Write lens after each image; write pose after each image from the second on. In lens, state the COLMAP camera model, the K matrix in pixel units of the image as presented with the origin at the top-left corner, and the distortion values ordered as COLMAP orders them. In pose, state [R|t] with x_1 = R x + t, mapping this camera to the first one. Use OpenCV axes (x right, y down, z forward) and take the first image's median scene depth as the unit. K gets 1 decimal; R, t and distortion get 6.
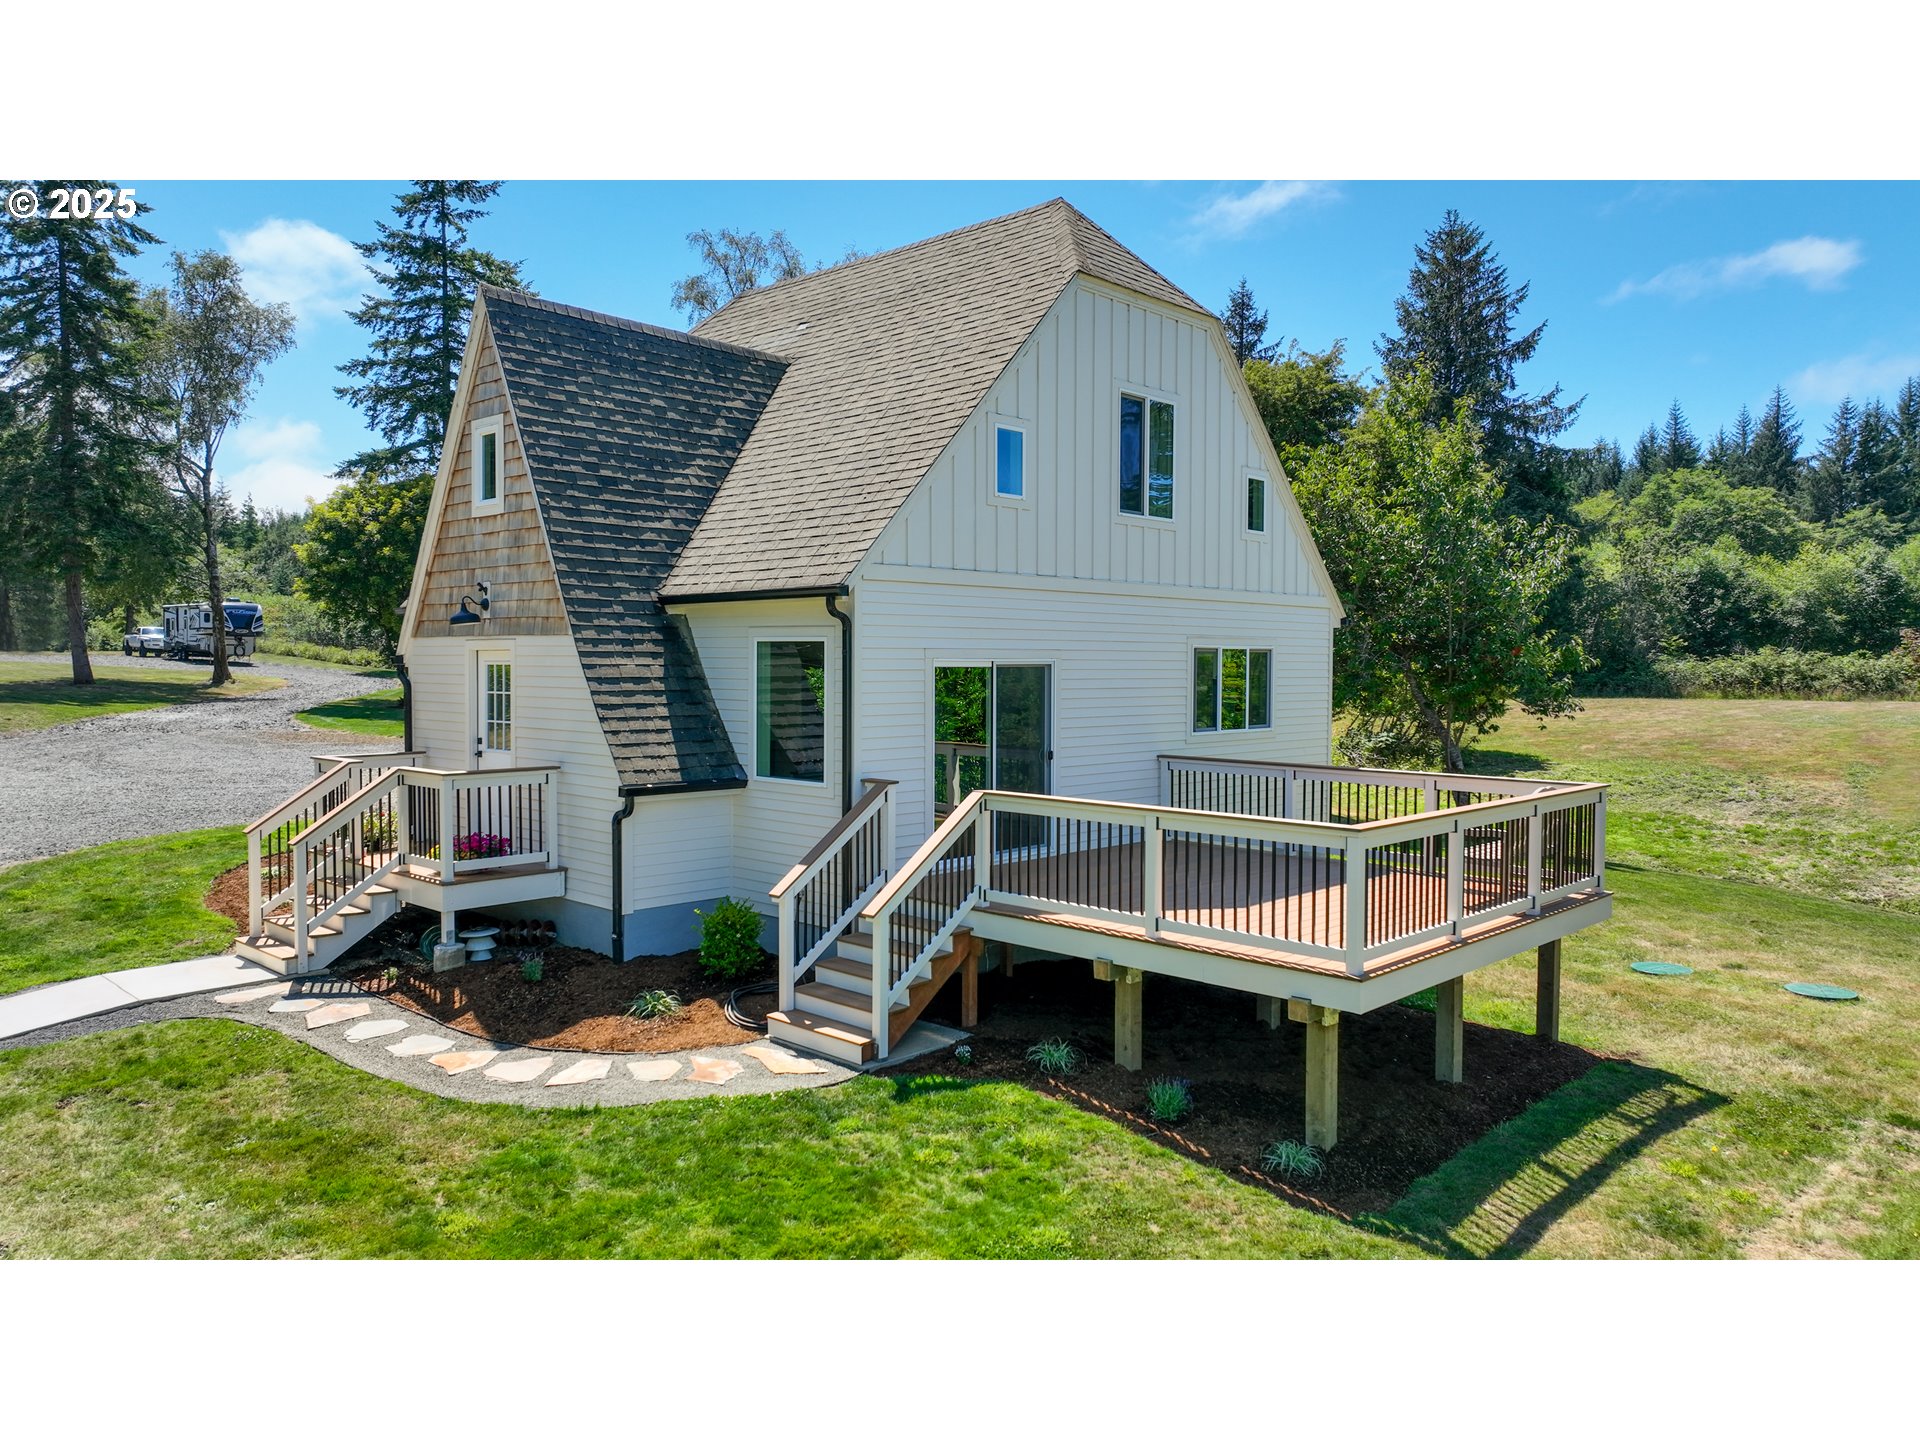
lens RADIAL K [[1324.2, 0, 960.0], [0, 1324.2, 720.0], [0, 0, 1]] dist [0.013503, 0.003153]
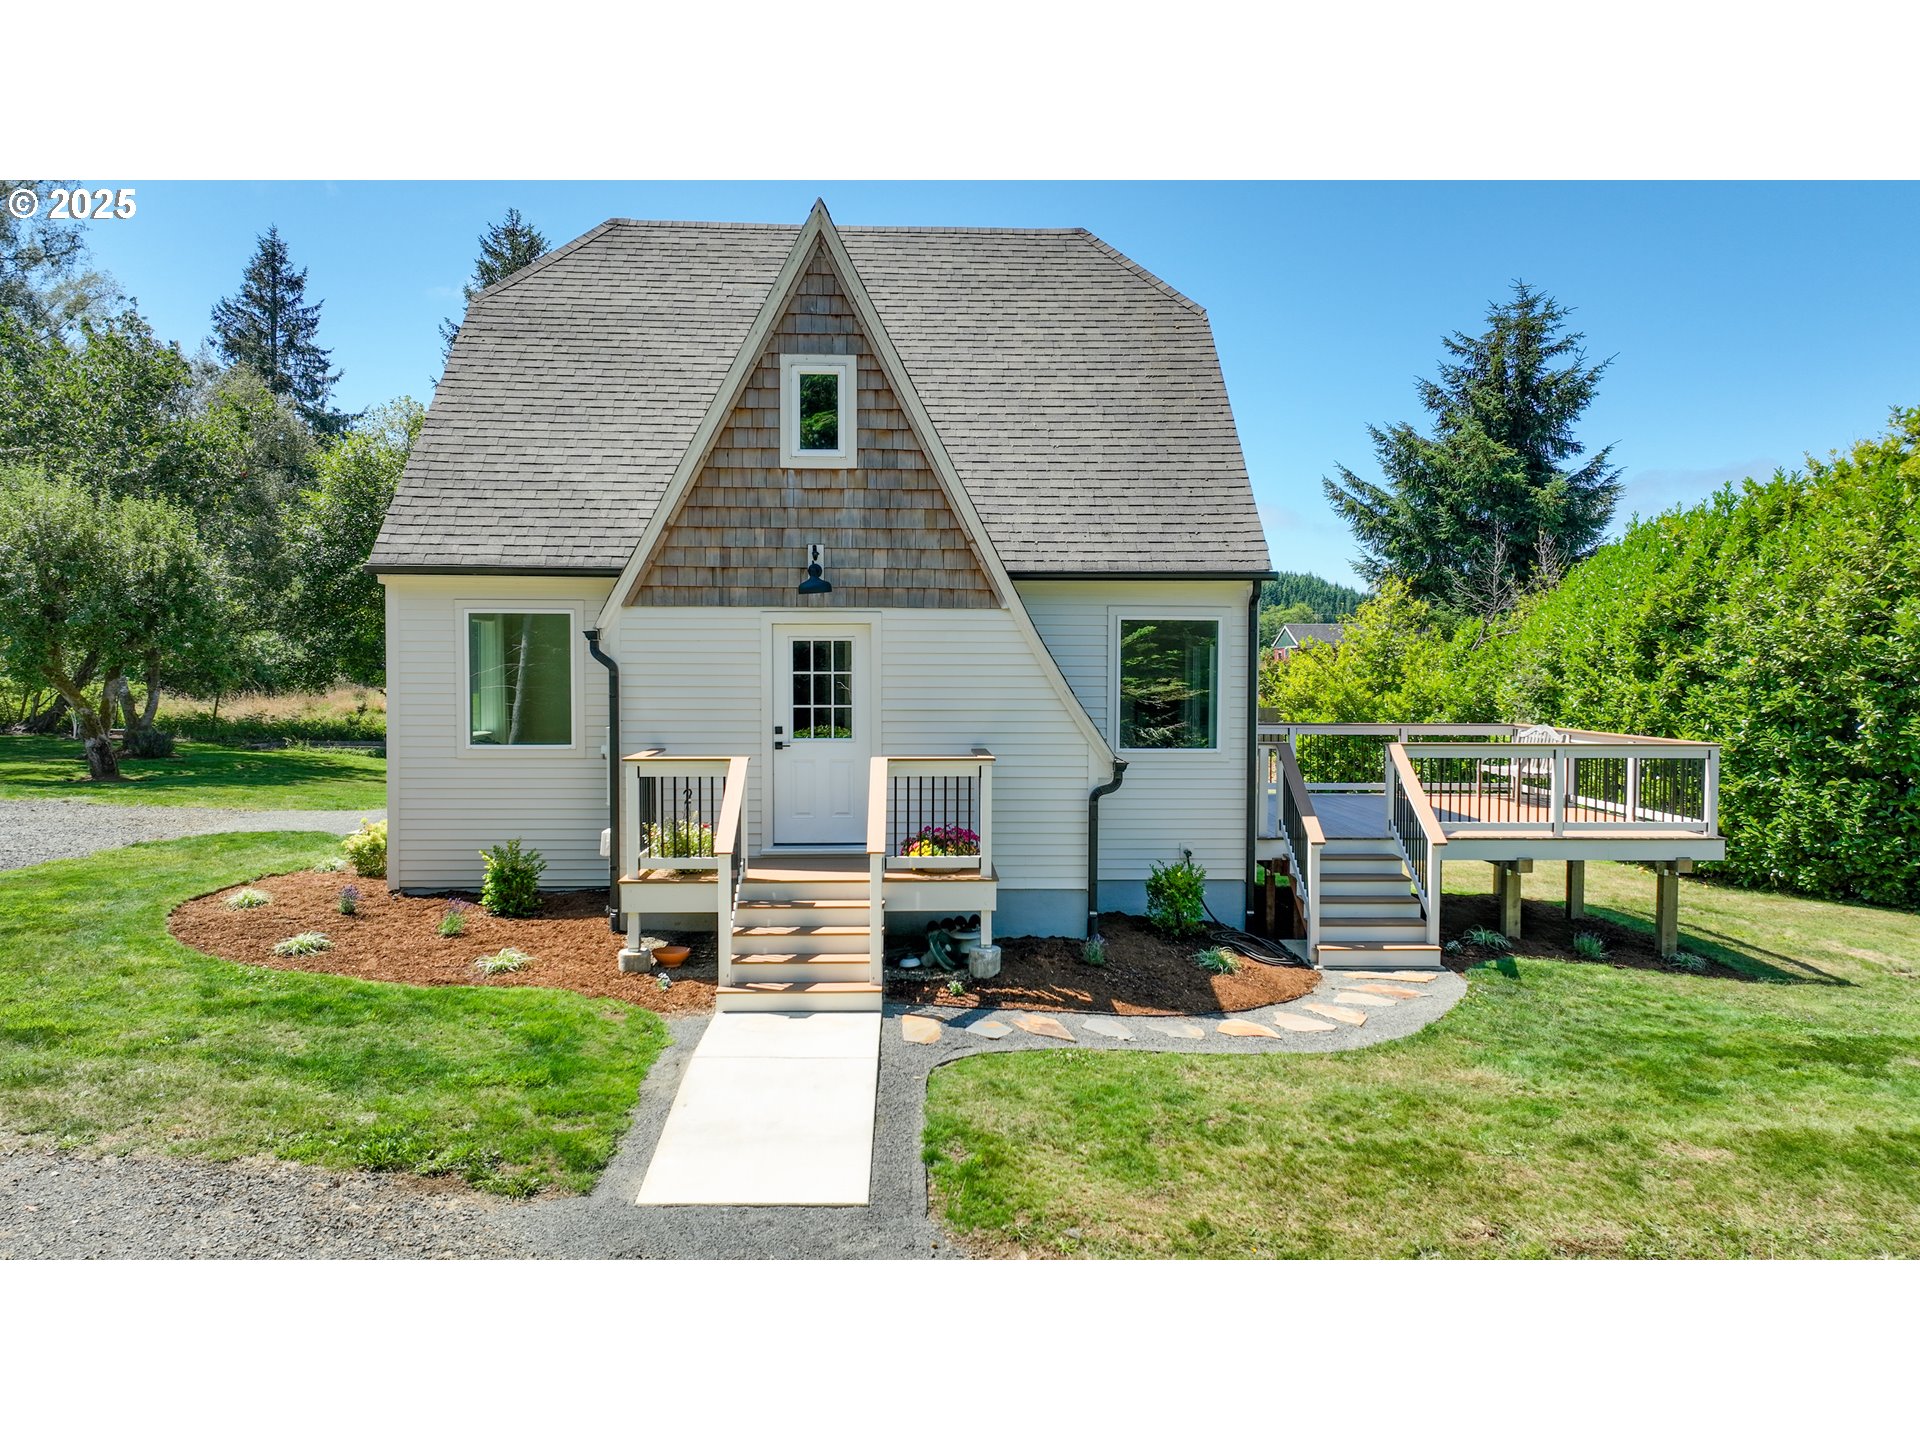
lens RADIAL K [[1324.2, 0, 960.0], [0, 1324.2, 720.0], [0, 0, 1]] dist [0.013503, 0.003153]
pose [[0.706482, -0.034245, 0.706902, -0.907381], [0.030962, 0.999368, 0.017470, -0.002095], [-0.707054, 0.009545, 0.707095, 0.318077]]
